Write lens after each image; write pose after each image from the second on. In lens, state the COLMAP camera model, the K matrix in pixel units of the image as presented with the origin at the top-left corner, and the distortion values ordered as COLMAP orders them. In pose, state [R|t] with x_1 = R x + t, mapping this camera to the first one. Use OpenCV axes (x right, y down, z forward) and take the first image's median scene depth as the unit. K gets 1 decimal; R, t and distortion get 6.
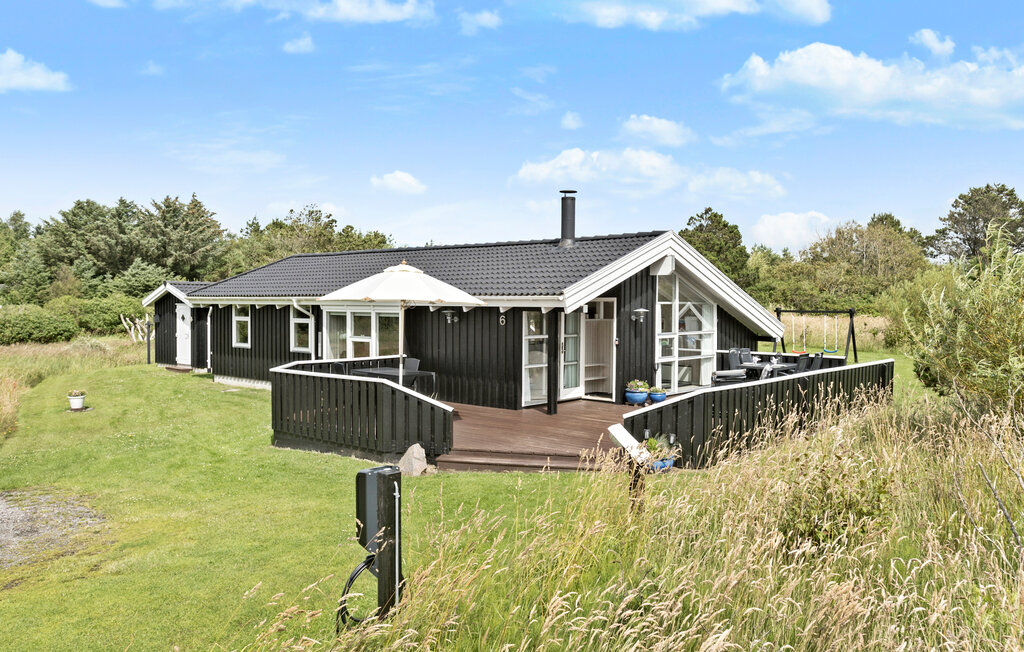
lens RADIAL K [[694.0, 0, 571.0], [0, 694.0, 371.5], [0, 0, 1]] dist [0.003266, 0.000921]
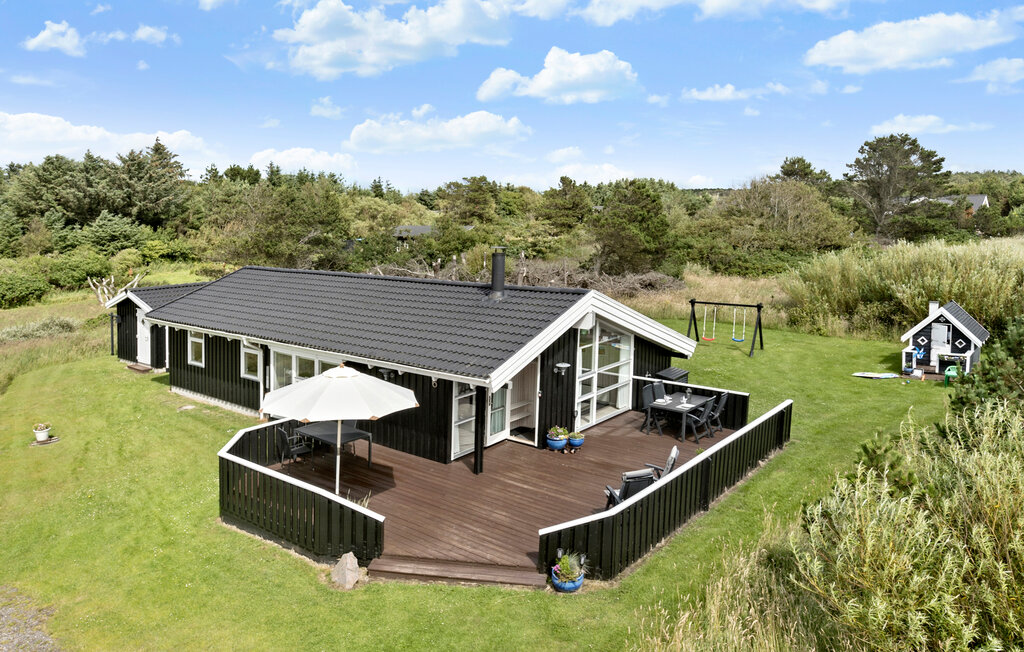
lens RADIAL K [[633.8, 0, 512.0], [0, 633.8, 326.0], [0, 0, 1]] dist [0.002349, 0.002629]
pose [[0.999756, 0.019401, 0.010593, 0.008603], [-0.019845, 0.998853, 0.043571, -0.170453], [-0.009736, -0.043770, 0.998994, 0.008529]]
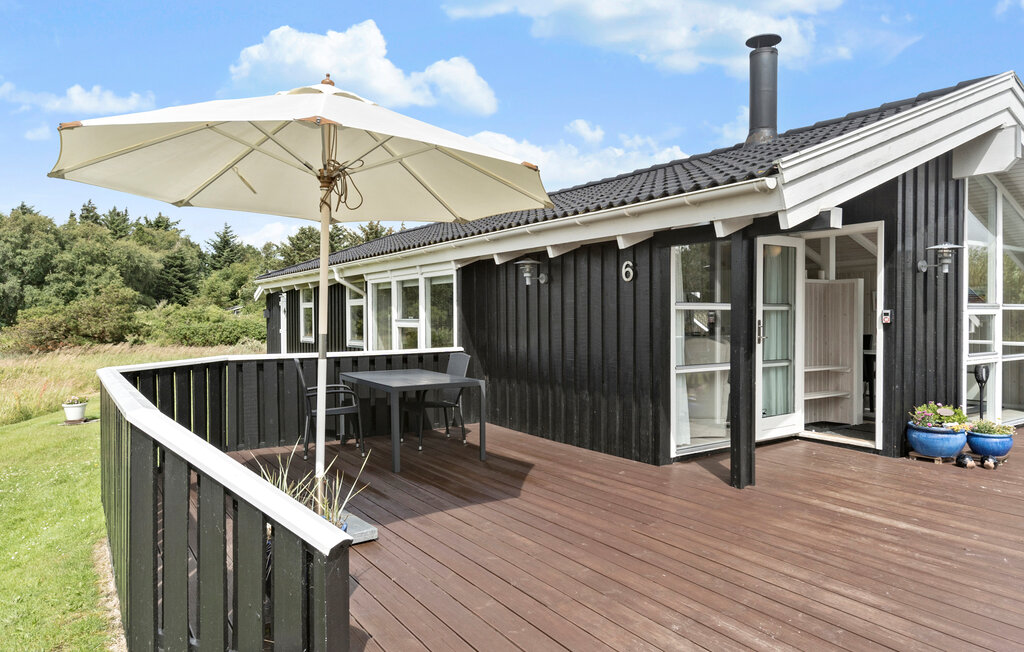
lens RADIAL K [[633.8, 0, 512.0], [0, 633.8, 326.0], [0, 0, 1]] dist [0.002349, 0.002629]
pose [[0.941964, -0.011388, -0.335521, -0.023026], [-0.014667, 0.997074, -0.075019, -0.002478], [0.335394, 0.075587, 0.939041, 0.467370]]
